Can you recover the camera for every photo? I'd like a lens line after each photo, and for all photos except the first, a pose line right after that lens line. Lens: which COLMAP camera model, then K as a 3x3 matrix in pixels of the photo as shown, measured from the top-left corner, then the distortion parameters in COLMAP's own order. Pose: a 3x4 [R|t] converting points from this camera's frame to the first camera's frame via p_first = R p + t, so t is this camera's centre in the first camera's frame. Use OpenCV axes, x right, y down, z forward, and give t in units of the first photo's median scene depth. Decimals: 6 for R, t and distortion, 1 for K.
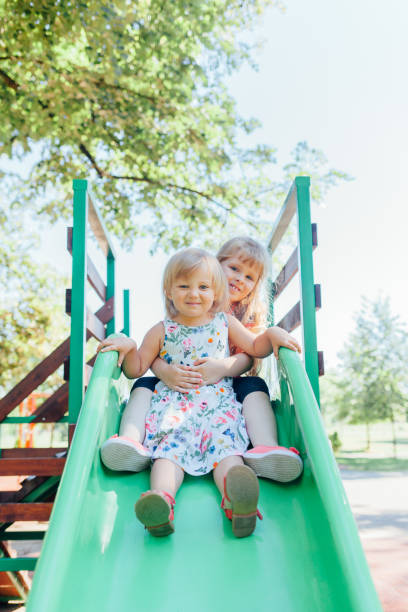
lens RADIAL K [[656.0, 0, 204.0], [0, 656.0, 306.0], [0, 0, 1]] dist [0.059596, -0.005011]
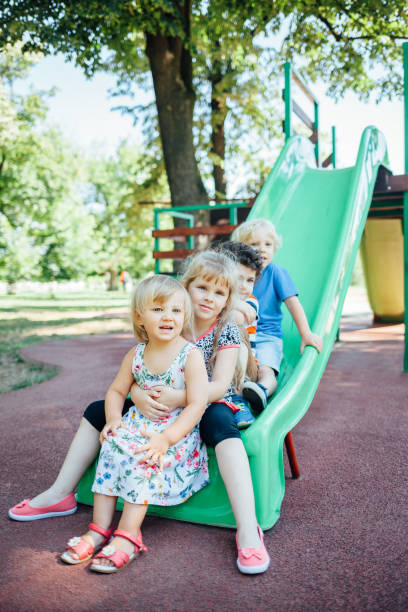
lens RADIAL K [[656.0, 0, 204.0], [0, 656.0, 306.0], [0, 0, 1]] dist [0.059596, -0.005011]
pose [[0.918653, 0.004168, -0.395043, 0.096532], [0.073672, 0.980597, 0.181666, 0.038071], [0.388135, -0.195992, 0.900521, -0.266921]]
